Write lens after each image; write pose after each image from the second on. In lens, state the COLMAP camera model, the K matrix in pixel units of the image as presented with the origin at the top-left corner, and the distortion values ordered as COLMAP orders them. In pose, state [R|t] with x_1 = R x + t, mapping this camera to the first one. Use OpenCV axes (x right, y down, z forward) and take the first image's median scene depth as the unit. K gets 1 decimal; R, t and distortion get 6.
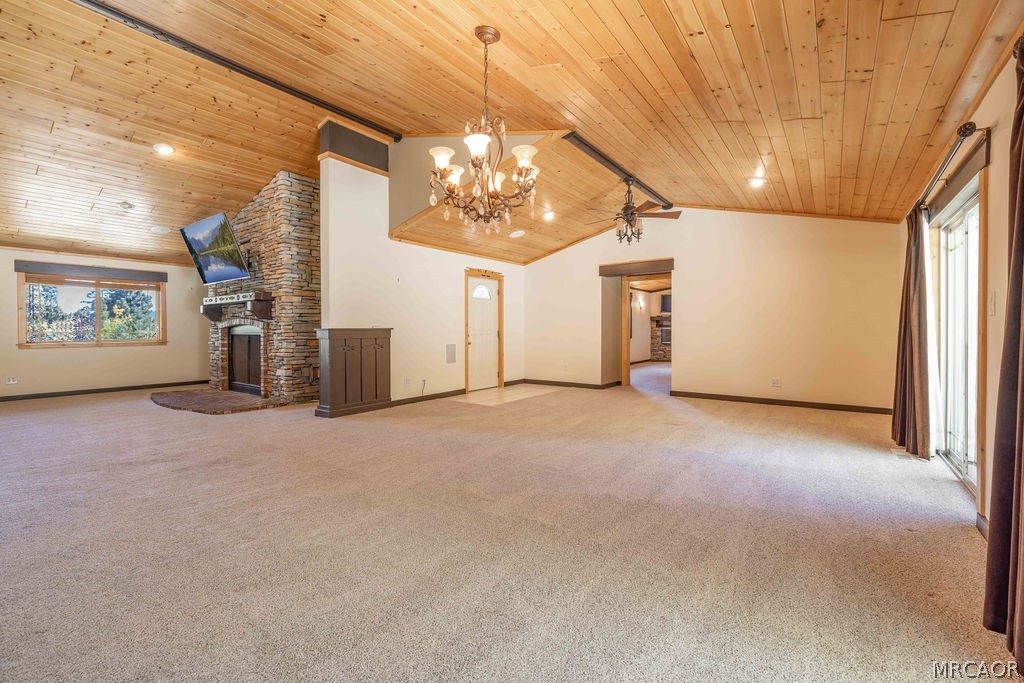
lens RADIAL K [[451.2, 0, 479.0], [0, 451.2, 332.9], [0, 0, 1]] dist [0.001860, 0.000180]
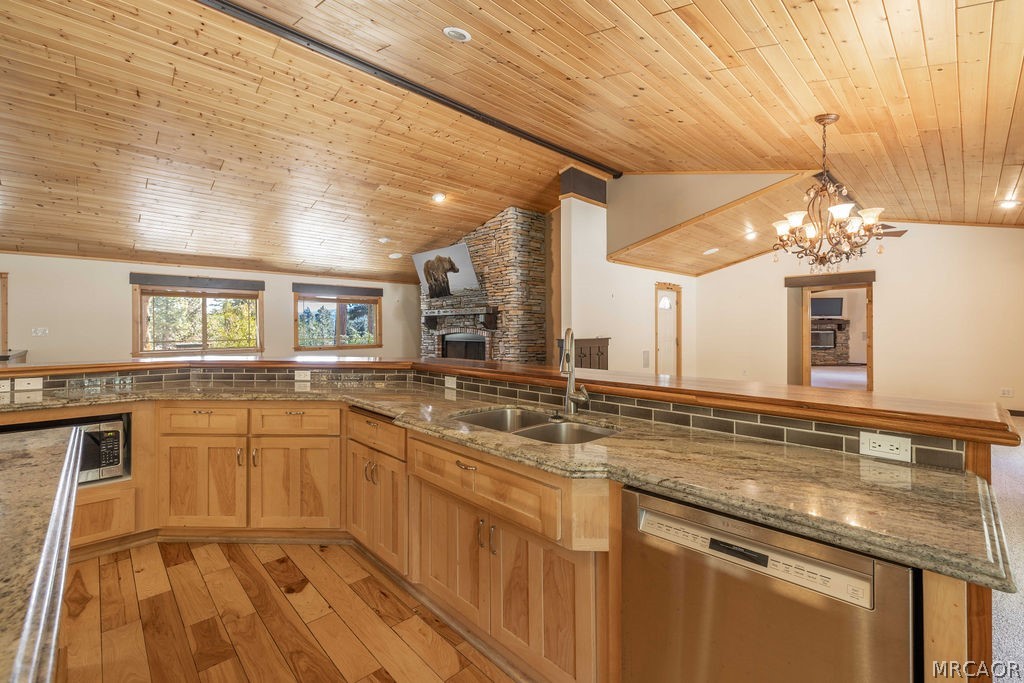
lens RADIAL K [[446.1, 0, 459.7], [0, 446.1, 327.6], [0, 0, 1]] dist [0.002159, 0.000152]
pose [[0.986159, -0.000656, -0.165801, -0.367047], [-0.000393, 0.999980, -0.006294, -0.027187], [0.165802, 0.006272, 0.986139, -0.194798]]
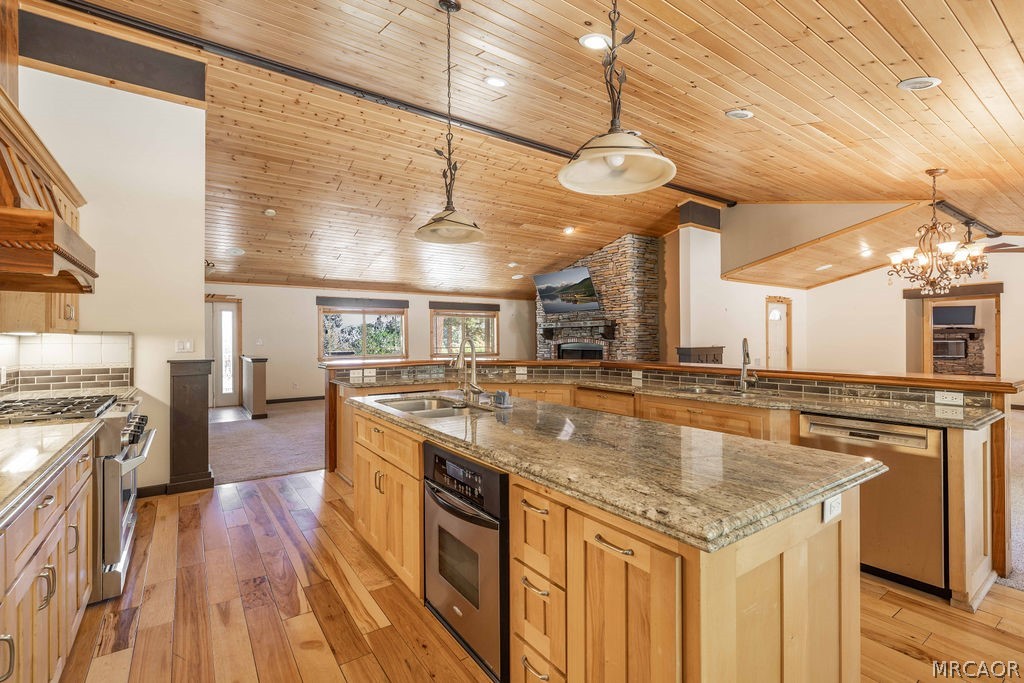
lens RADIAL K [[455.6, 0, 434.8], [0, 455.6, 338.4], [0, 0, 1]] dist [0.000541, -0.000109]
pose [[0.941257, -0.002973, -0.337679, -0.516686], [0.001167, 0.999984, -0.005551, -0.025707], [0.337690, 0.004831, 0.941245, -0.527587]]
